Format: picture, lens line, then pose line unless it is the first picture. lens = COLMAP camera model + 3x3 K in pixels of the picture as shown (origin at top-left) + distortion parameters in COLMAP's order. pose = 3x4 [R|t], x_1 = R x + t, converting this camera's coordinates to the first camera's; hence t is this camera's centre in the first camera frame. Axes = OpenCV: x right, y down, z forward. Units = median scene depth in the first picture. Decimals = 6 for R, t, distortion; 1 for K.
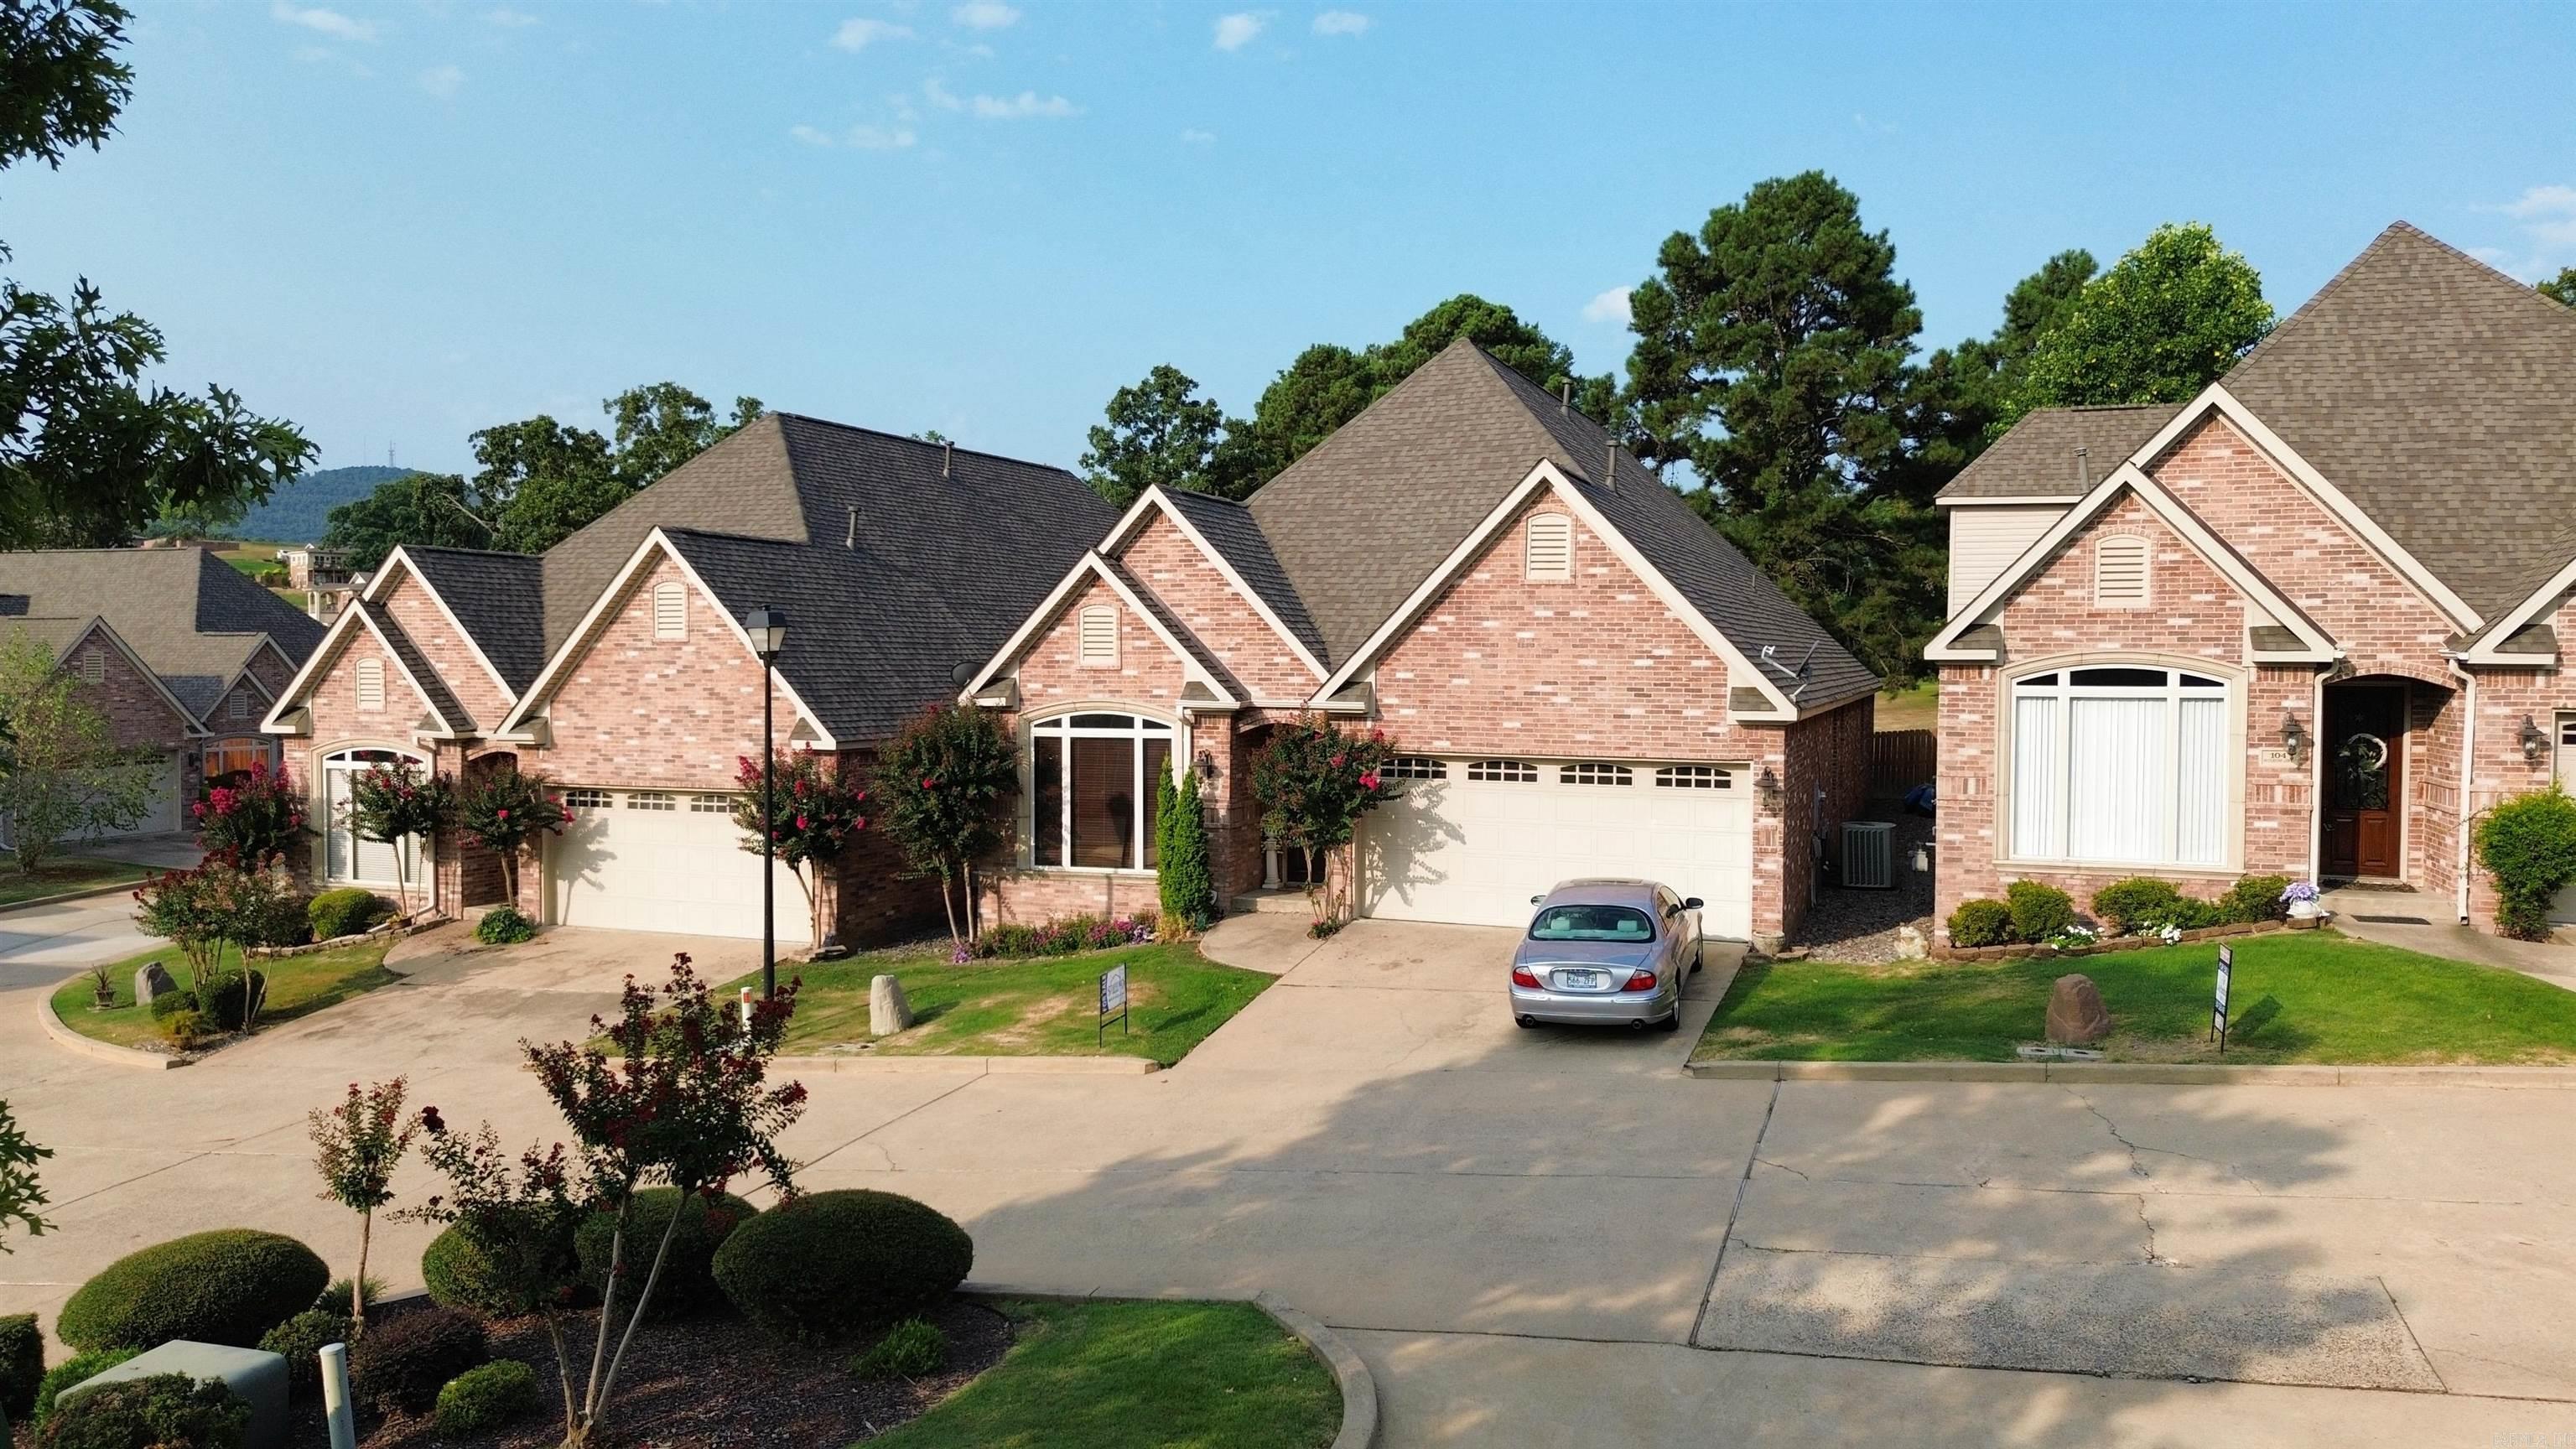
lens RADIAL K [[1851.4, 0, 1301.0], [0, 1851.4, 725.2], [0, 0, 1]] dist [0.043478, -0.027249]
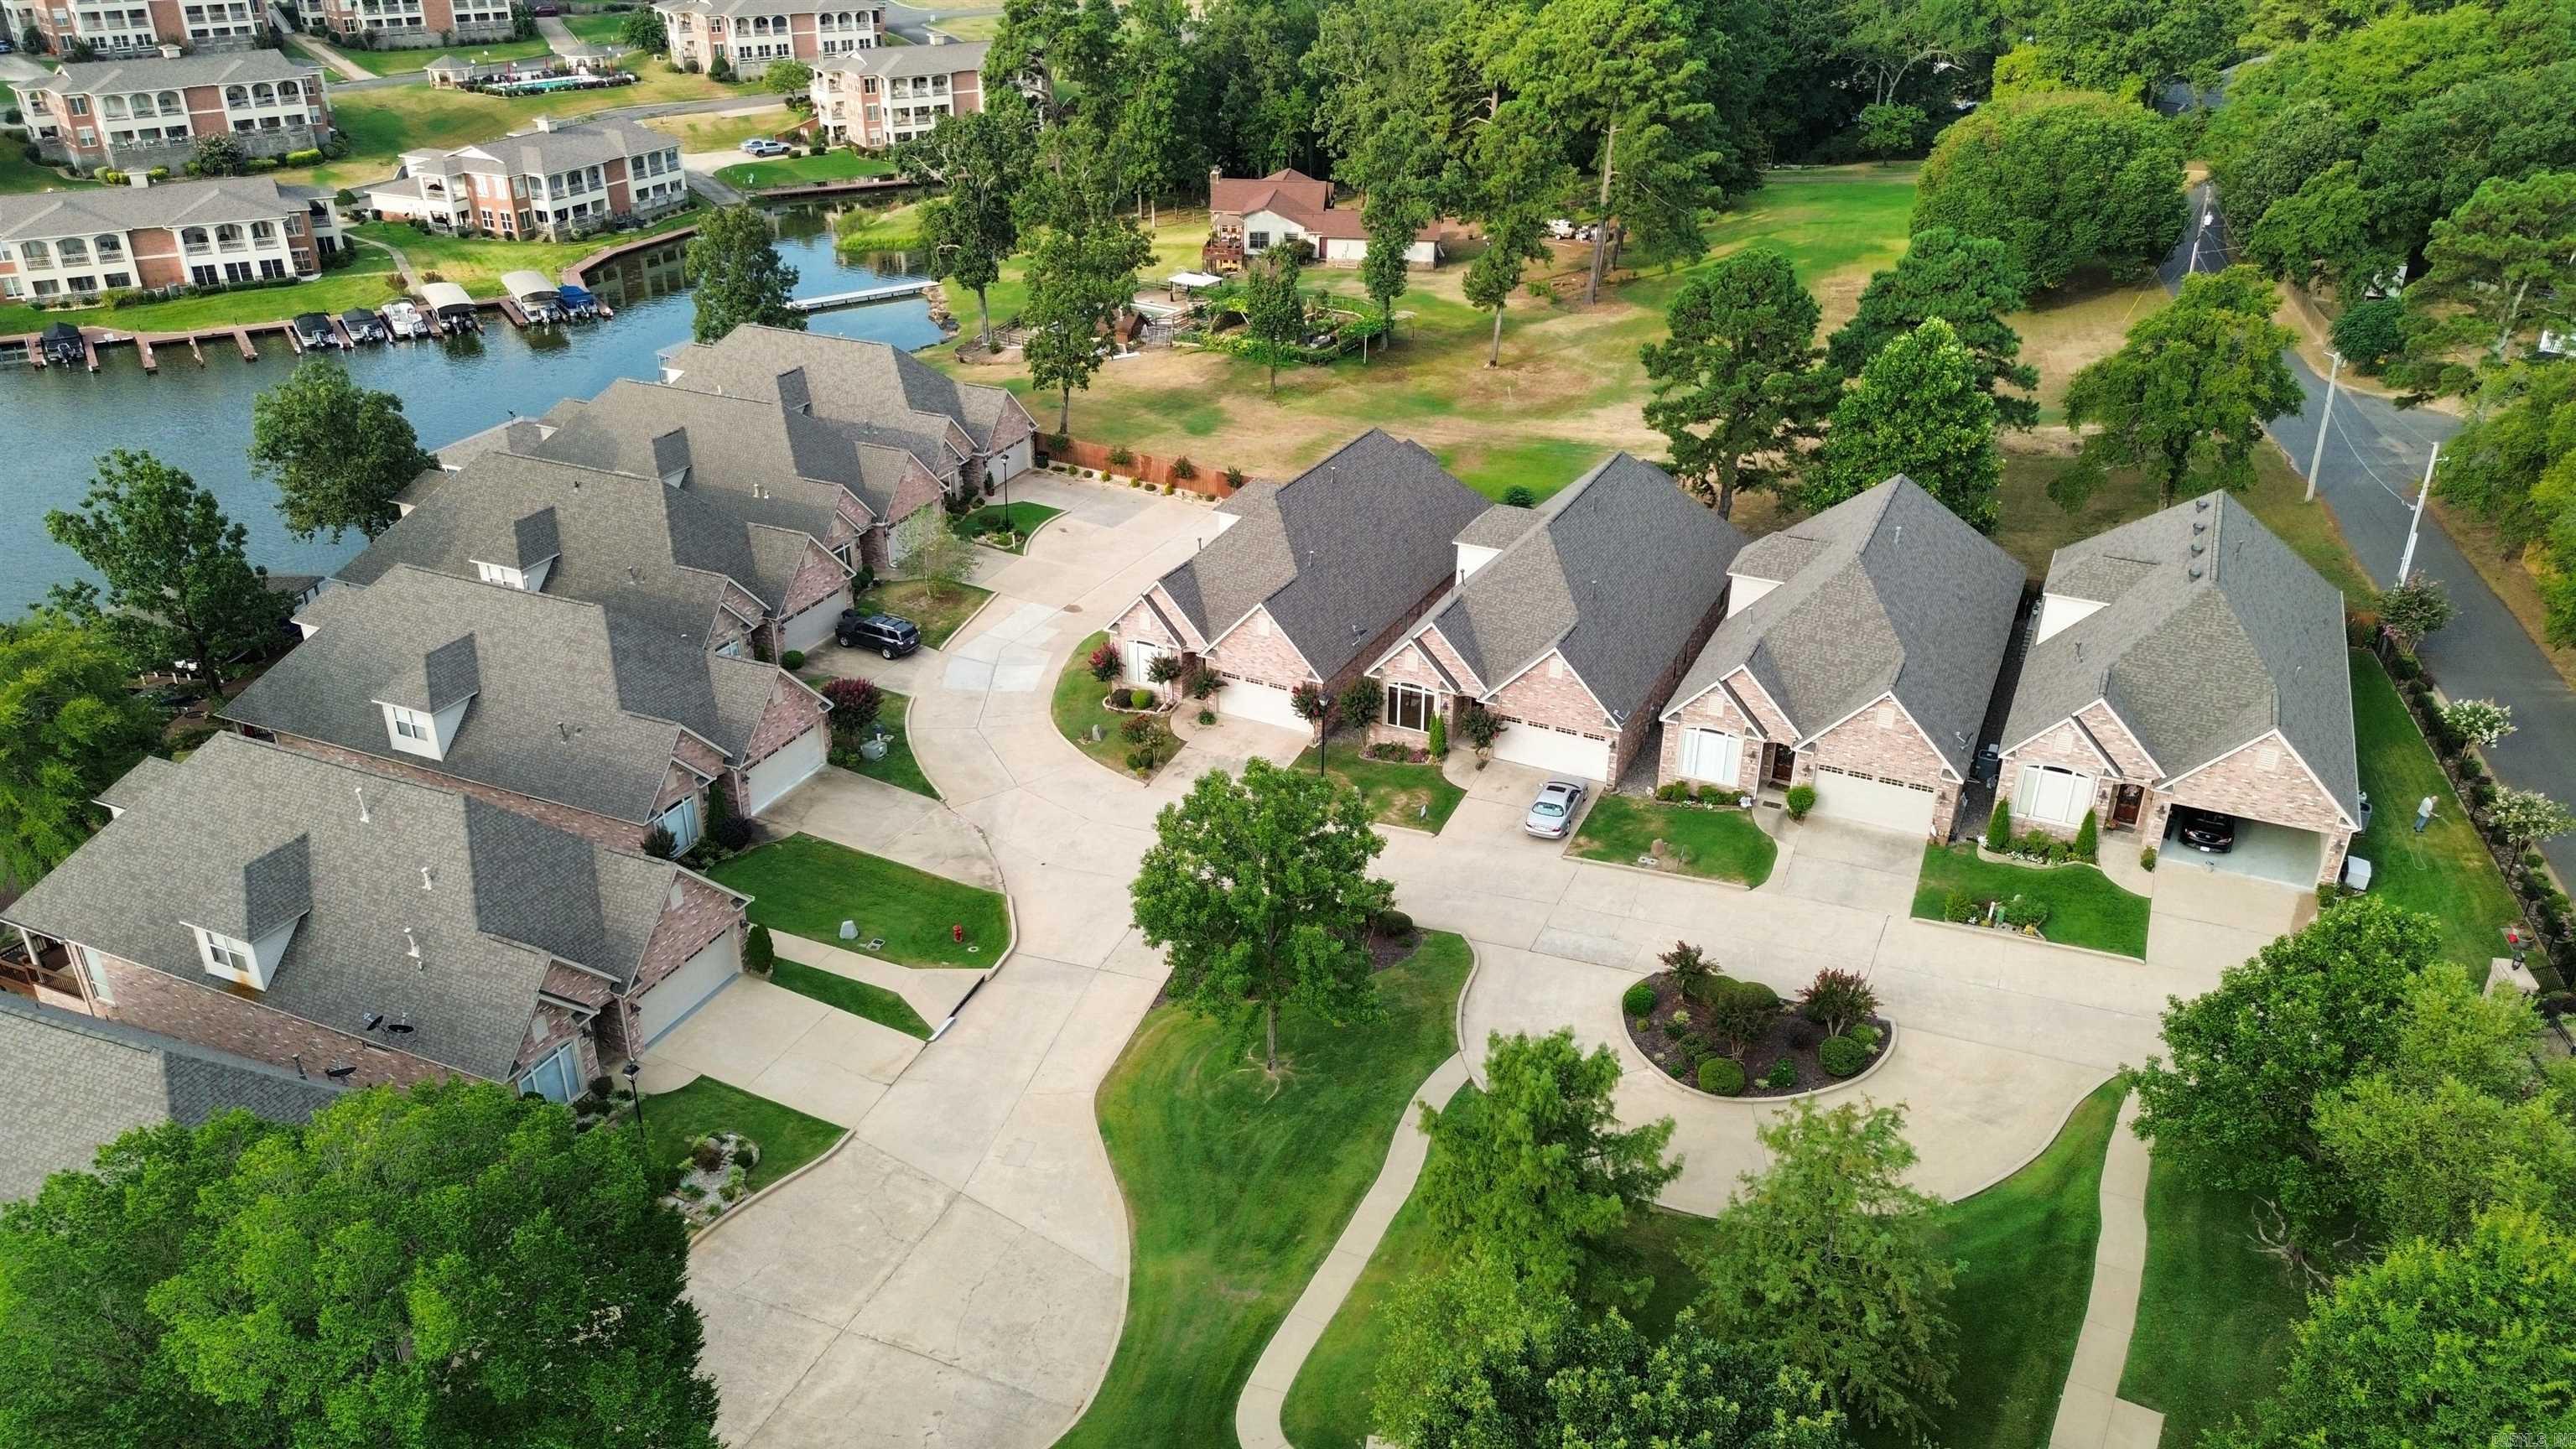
lens RADIAL K [[1851.4, 0, 1285.1], [0, 1851.4, 725.5], [0, 0, 1]] dist [0.043478, -0.027249]
pose [[0.994682, 0.045043, -0.092623, -0.028537], [-0.001509, 0.905578, 0.424177, -1.269754], [0.102984, -0.421781, 0.900830, -1.856050]]
